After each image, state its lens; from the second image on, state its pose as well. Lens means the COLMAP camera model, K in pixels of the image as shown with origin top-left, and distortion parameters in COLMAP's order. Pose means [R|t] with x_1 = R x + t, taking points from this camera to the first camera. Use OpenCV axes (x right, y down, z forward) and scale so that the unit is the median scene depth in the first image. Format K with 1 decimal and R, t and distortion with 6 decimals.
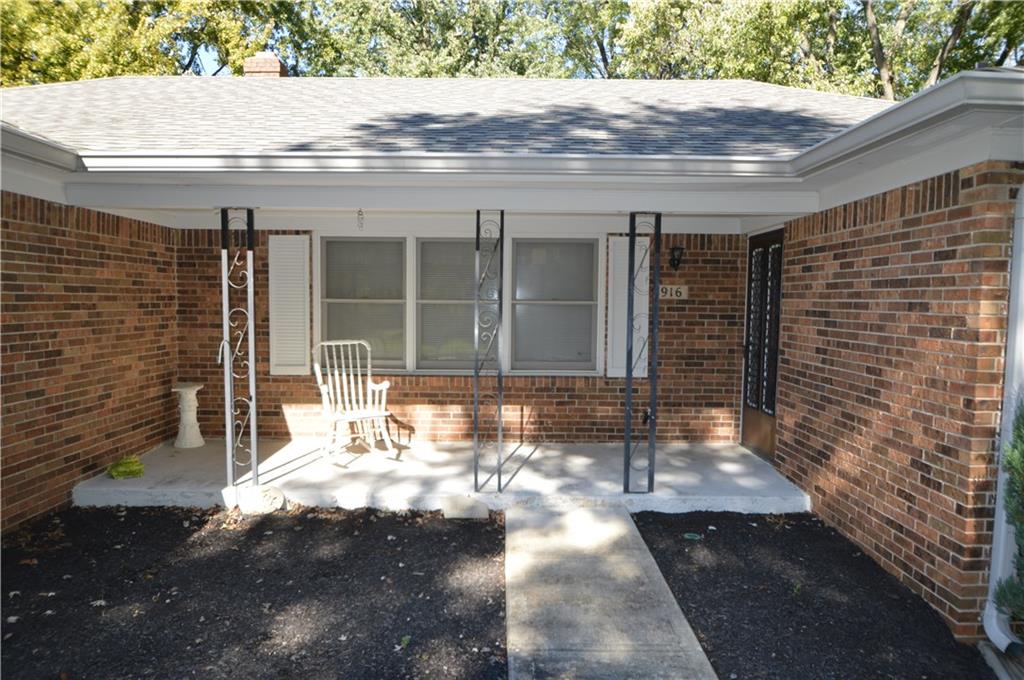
lens RADIAL K [[677.8, 0, 510.4], [0, 677.8, 348.0], [0, 0, 1]] dist [-0.031893, 0.001962]
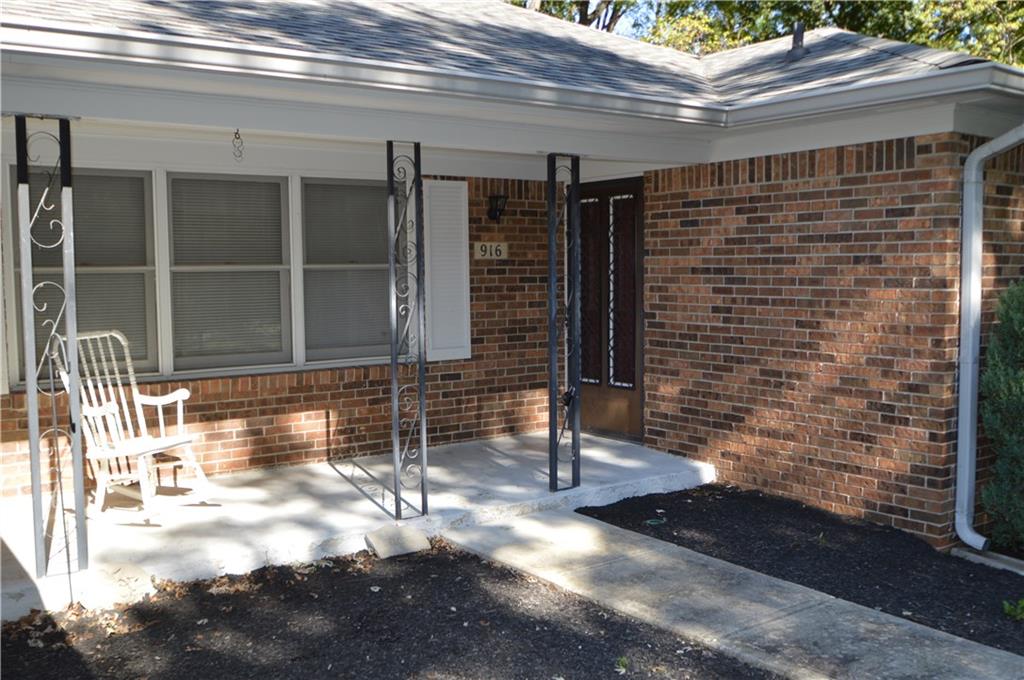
lens RADIAL K [[983.1, 0, 512.0], [0, 983.1, 340.0], [0, 0, 1]] dist [-0.061138, 0.017368]
pose [[0.810595, -0.060630, 0.582460, -0.616128], [0.058697, 0.998029, 0.022201, -0.001137], [-0.582658, 0.016193, 0.812556, 0.051867]]
